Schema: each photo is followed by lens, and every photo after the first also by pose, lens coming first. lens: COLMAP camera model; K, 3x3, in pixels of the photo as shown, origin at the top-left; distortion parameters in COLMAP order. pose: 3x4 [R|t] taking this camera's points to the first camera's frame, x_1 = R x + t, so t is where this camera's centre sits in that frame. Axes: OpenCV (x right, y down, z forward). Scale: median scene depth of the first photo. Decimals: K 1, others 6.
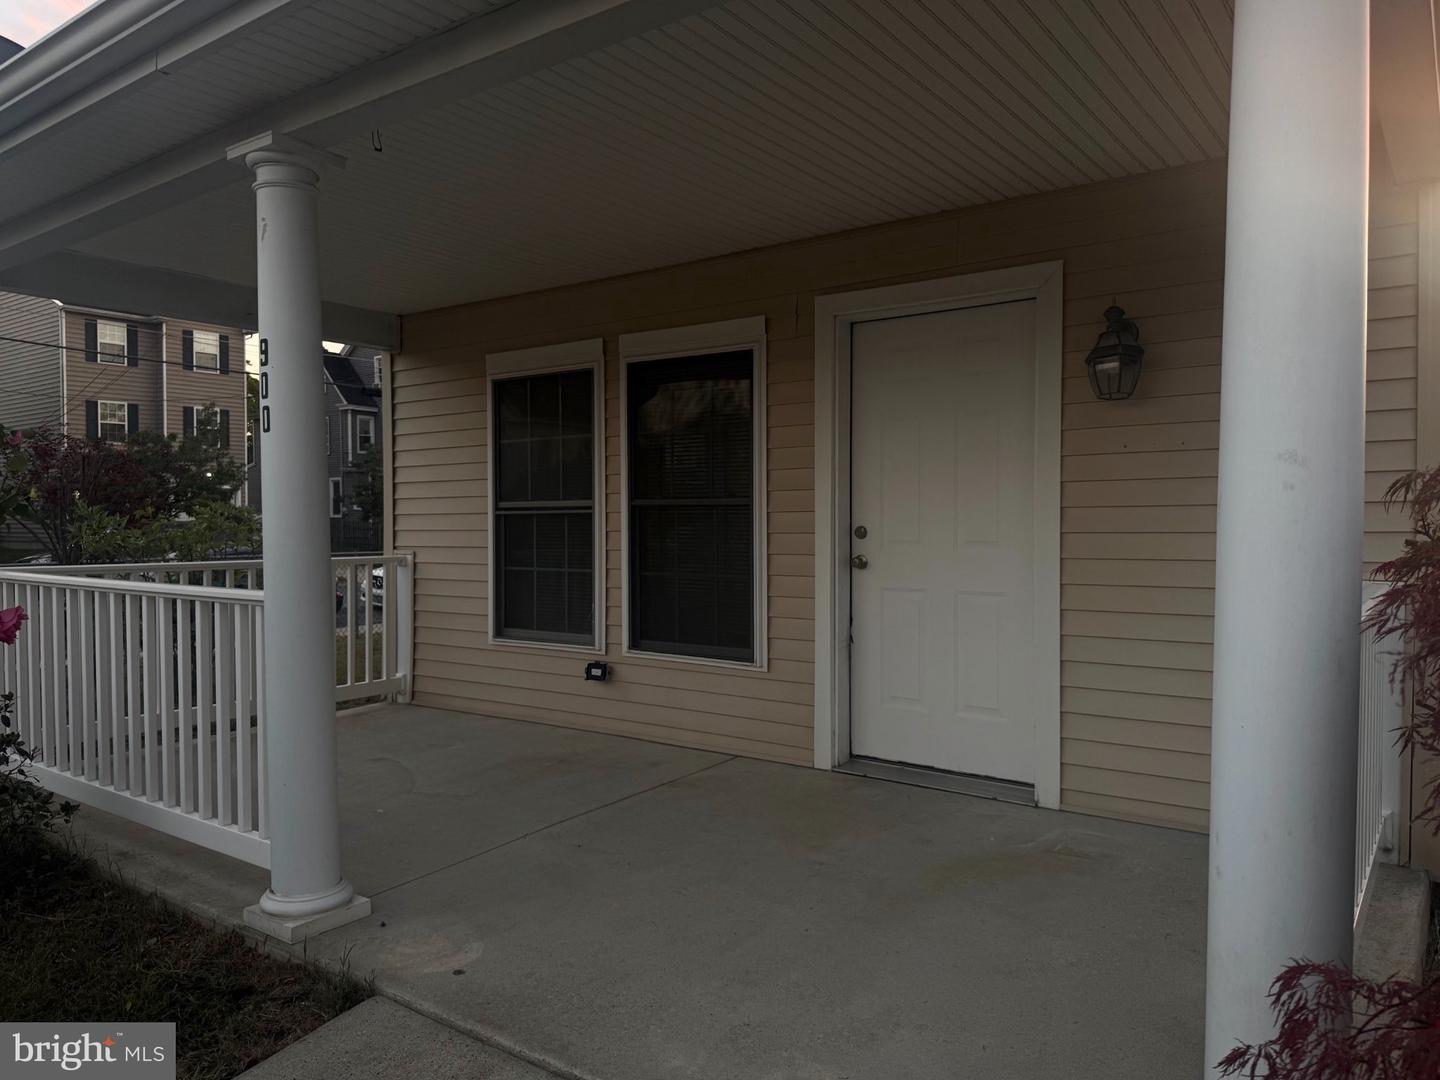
lens RADIAL K [[999.7, 0, 721.0], [0, 999.7, 539.4], [0, 0, 1]] dist [0.045193, -0.006583]
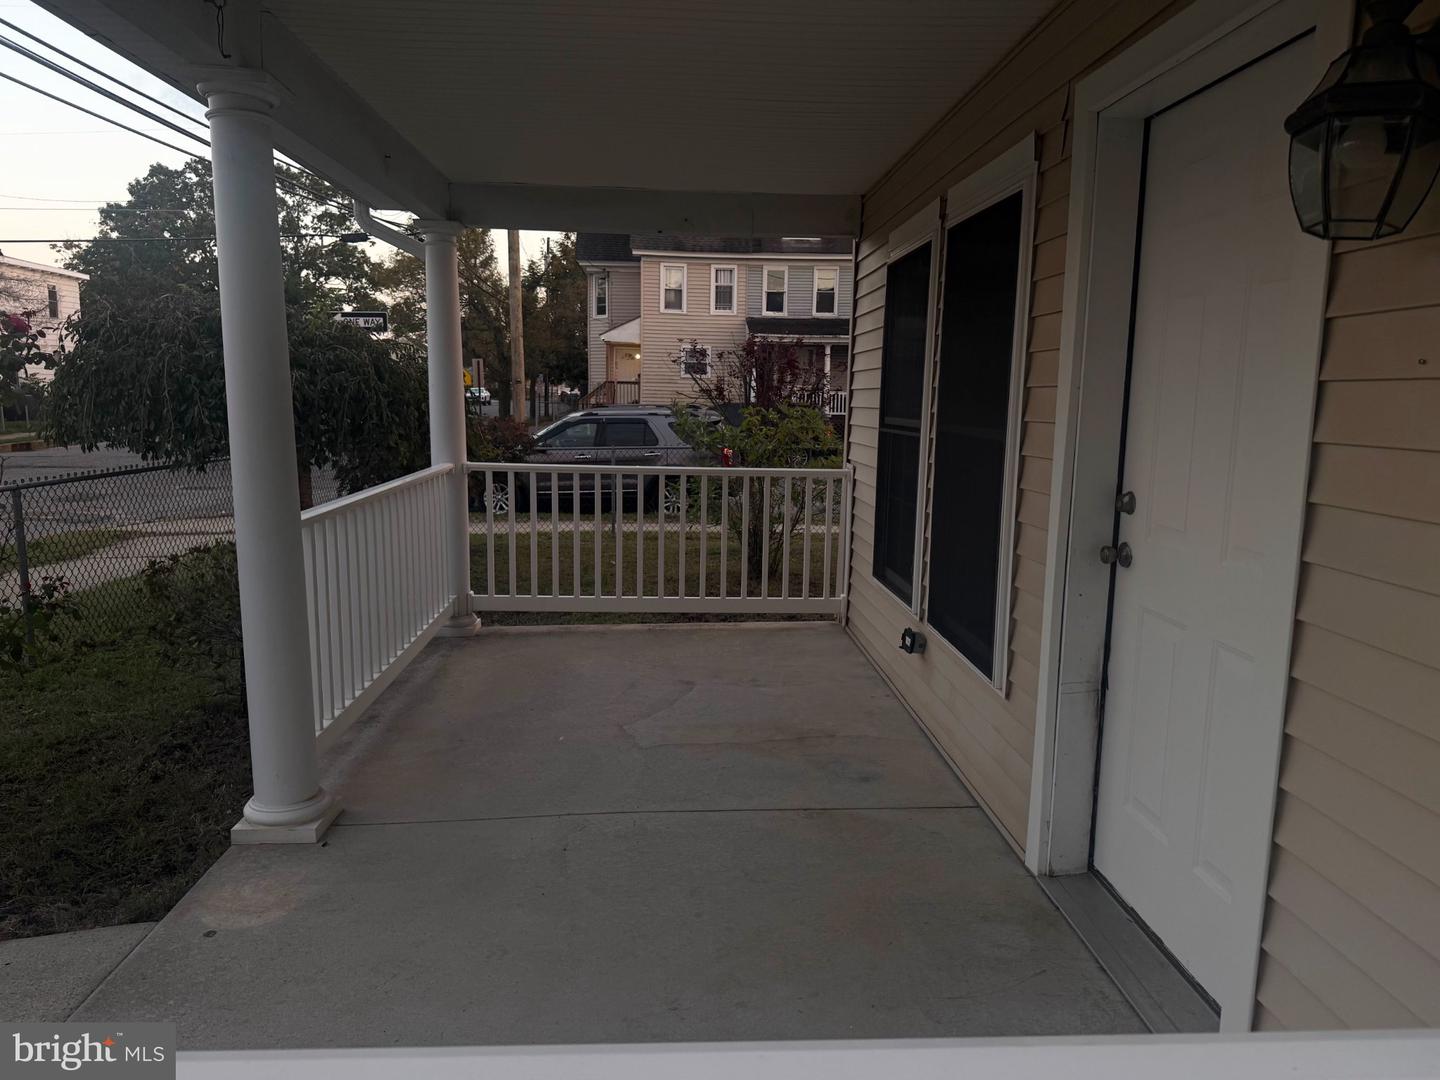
lens RADIAL K [[999.7, 0, 721.0], [0, 999.7, 543.3], [0, 0, 1]] dist [0.045193, -0.006583]
pose [[0.638120, 0.133226, -0.758323, 0.429598], [-0.041226, 0.989415, 0.139134, -0.055015], [0.768833, -0.057522, 0.636858, 0.455877]]
